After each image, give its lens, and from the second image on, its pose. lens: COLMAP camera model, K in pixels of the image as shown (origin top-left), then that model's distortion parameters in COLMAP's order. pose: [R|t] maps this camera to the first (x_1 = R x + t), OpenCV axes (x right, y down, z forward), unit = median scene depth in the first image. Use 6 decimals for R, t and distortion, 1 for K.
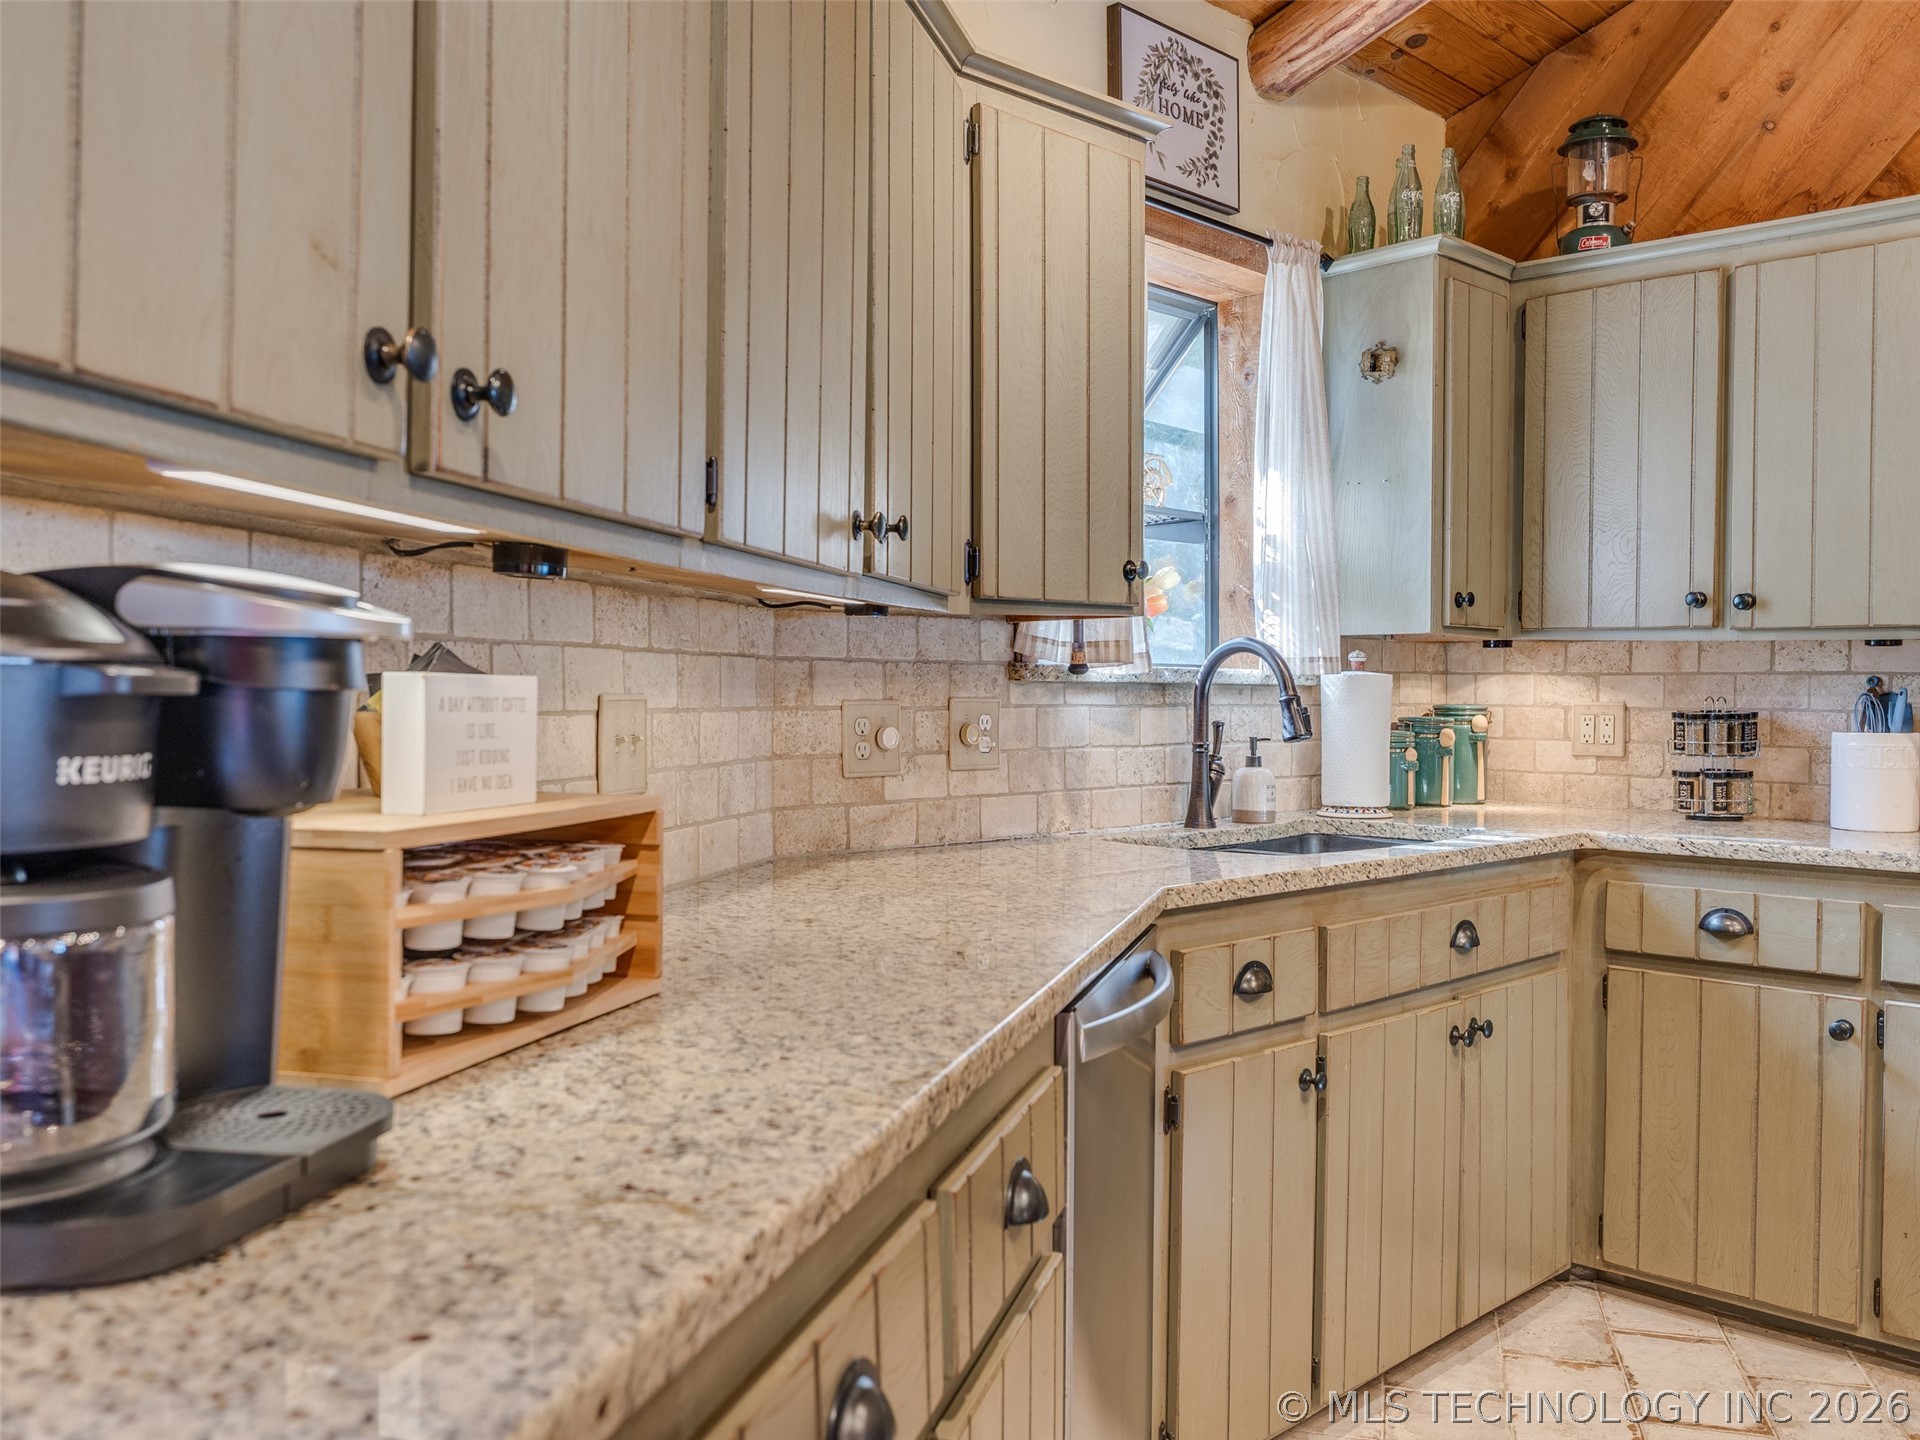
lens RADIAL K [[1614.7, 0, 960.0], [0, 1614.7, 720.0], [0, 0, 1]] dist [-0.014772, 0.003009]
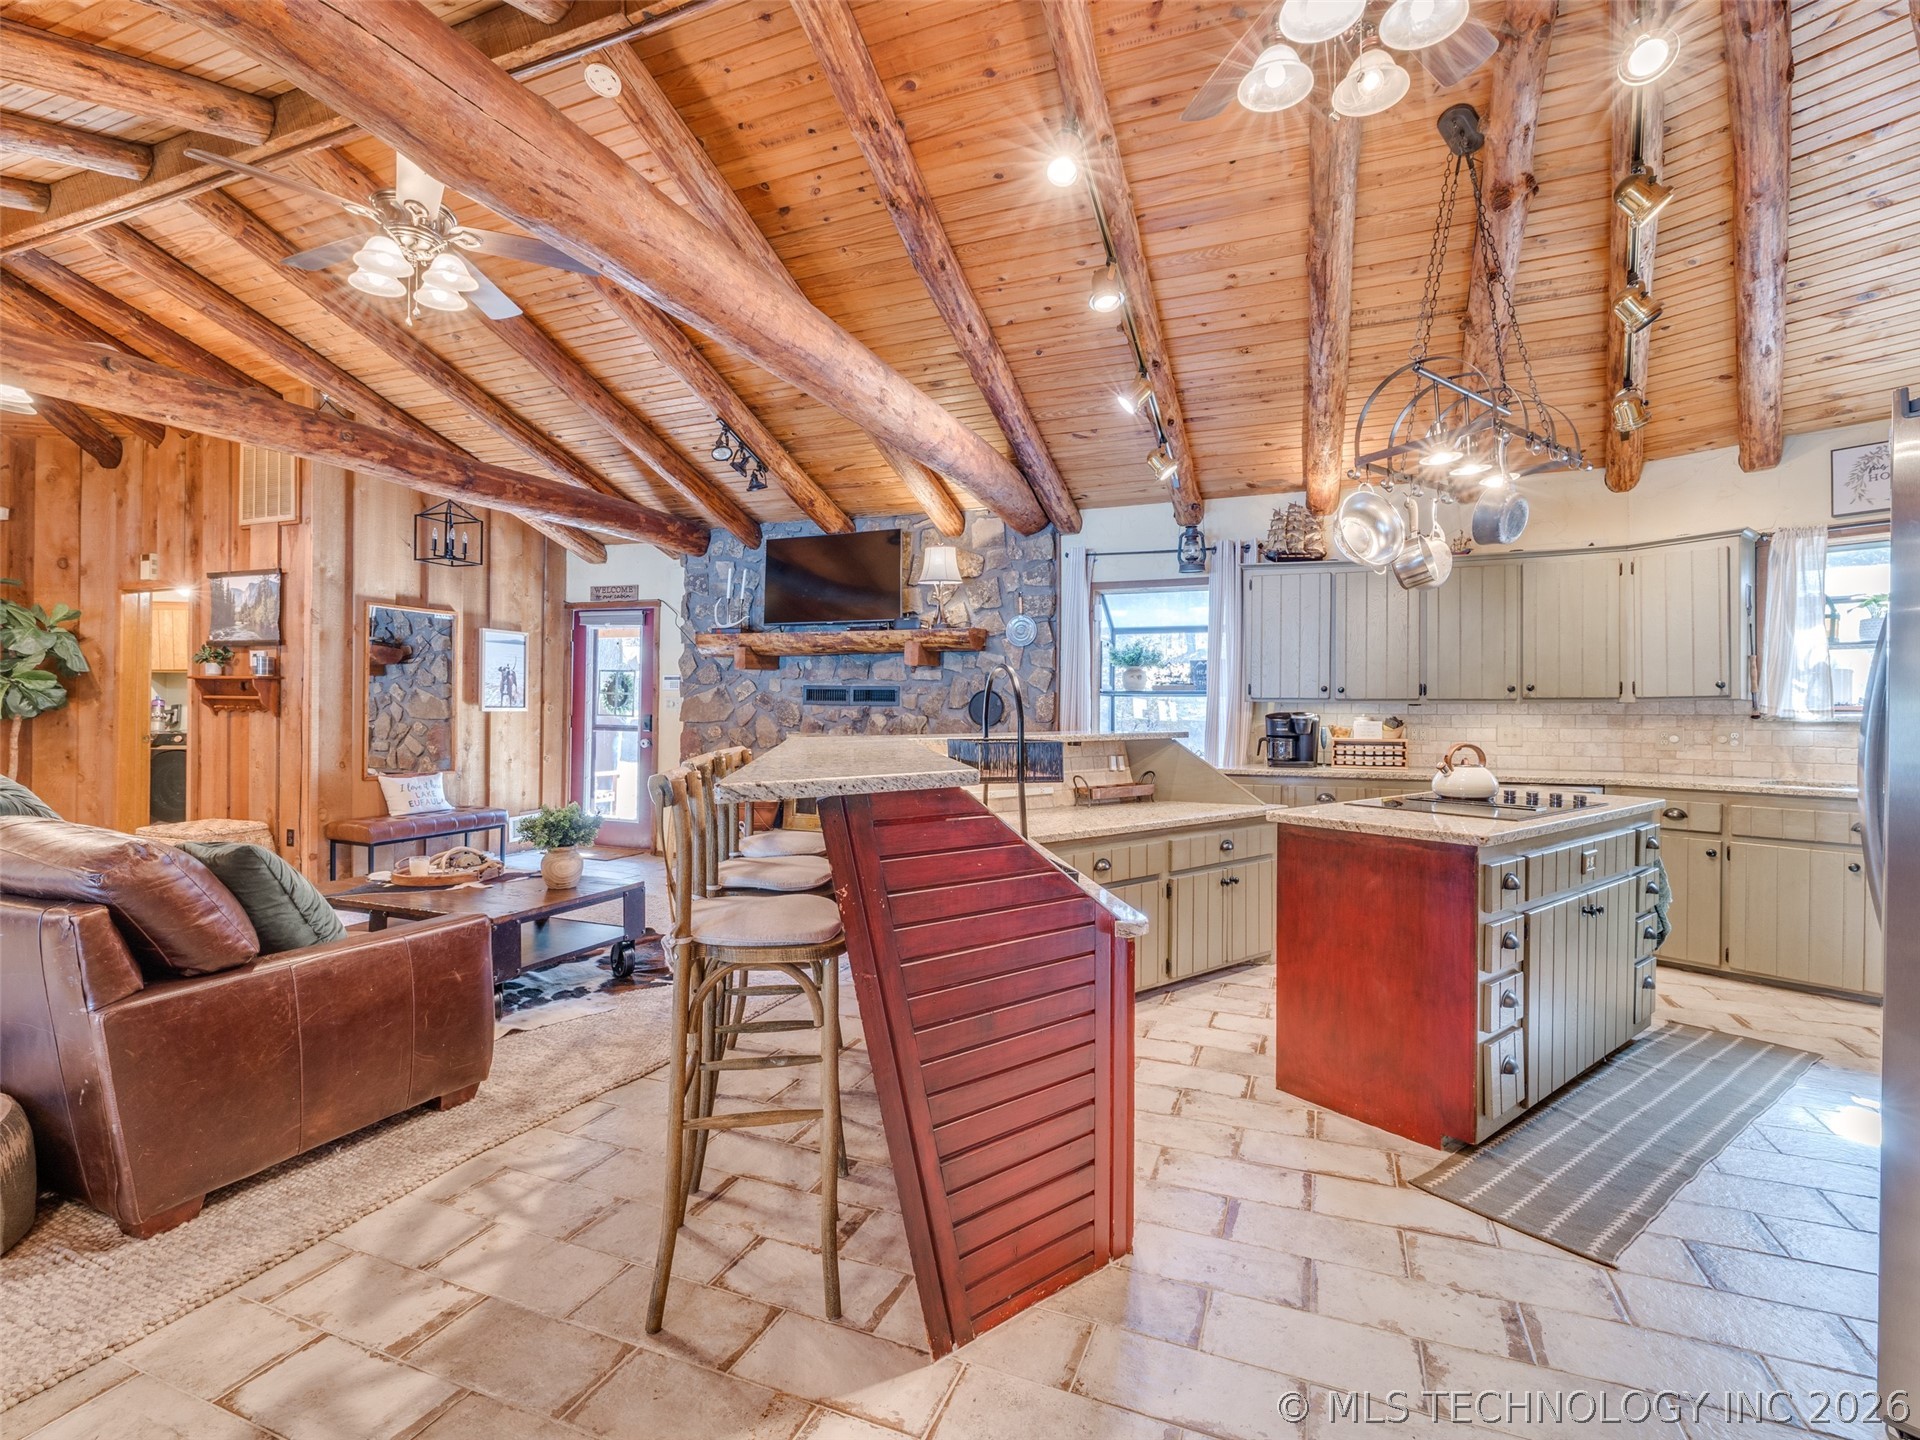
lens RADIAL K [[895.1, 0, 965.0], [0, 895.1, 710.2], [0, 0, 1]] dist [-0.000965, 0.000372]
pose [[-0.122448, -0.006754, -0.992452, 1.559613], [-0.019225, 0.999805, -0.004432, -0.008649], [0.992289, 0.018537, -0.122554, -0.147205]]
